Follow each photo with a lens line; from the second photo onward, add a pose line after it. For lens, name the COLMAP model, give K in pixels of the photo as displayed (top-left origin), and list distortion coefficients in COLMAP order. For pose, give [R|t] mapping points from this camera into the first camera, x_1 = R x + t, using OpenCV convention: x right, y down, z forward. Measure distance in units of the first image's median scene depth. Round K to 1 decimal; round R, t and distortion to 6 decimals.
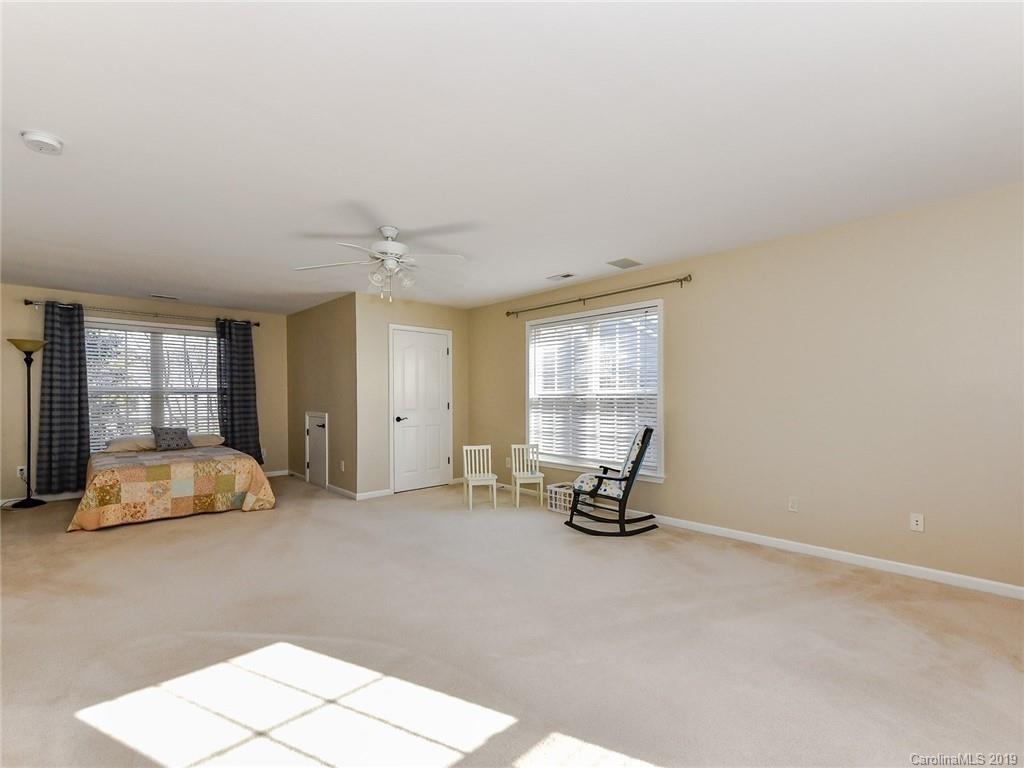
lens RADIAL K [[452.8, 0, 510.2], [0, 452.8, 394.2], [0, 0, 1]] dist [0.000948, -0.000109]
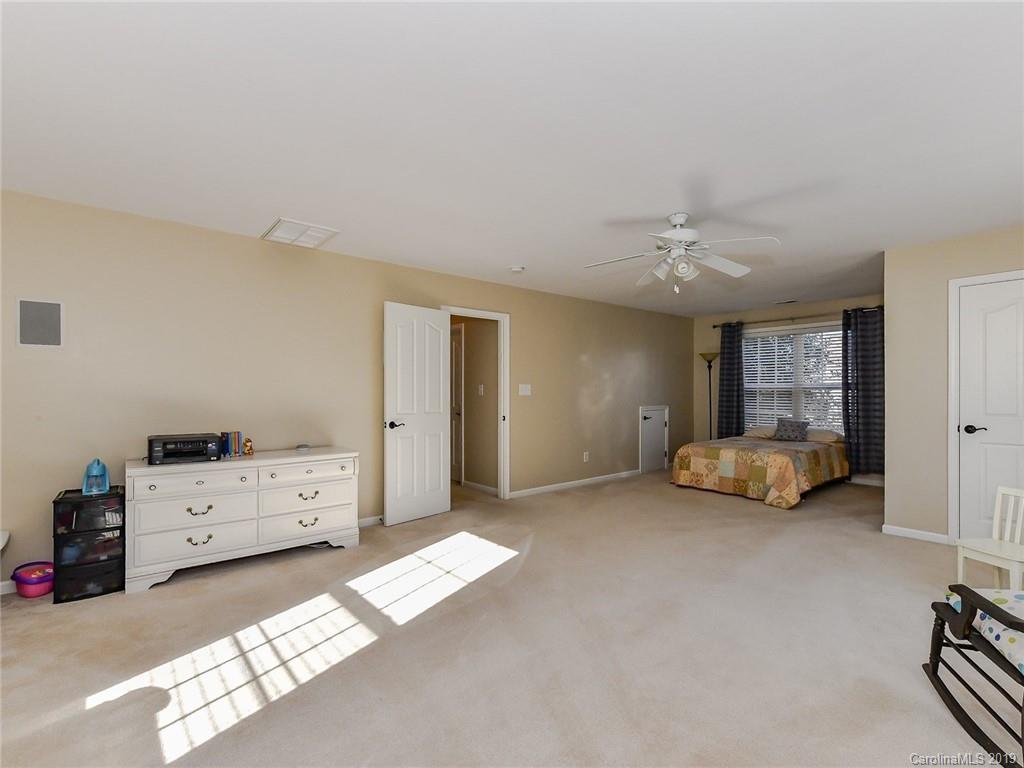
lens RADIAL K [[452.8, 0, 509.9], [0, 452.8, 386.0], [0, 0, 1]] dist [0.000948, -0.000109]
pose [[-0.026614, -0.011221, -0.999583, 0.453554], [0.006850, 0.999911, -0.011408, -0.001568], [0.999622, -0.007151, -0.026535, 0.442311]]
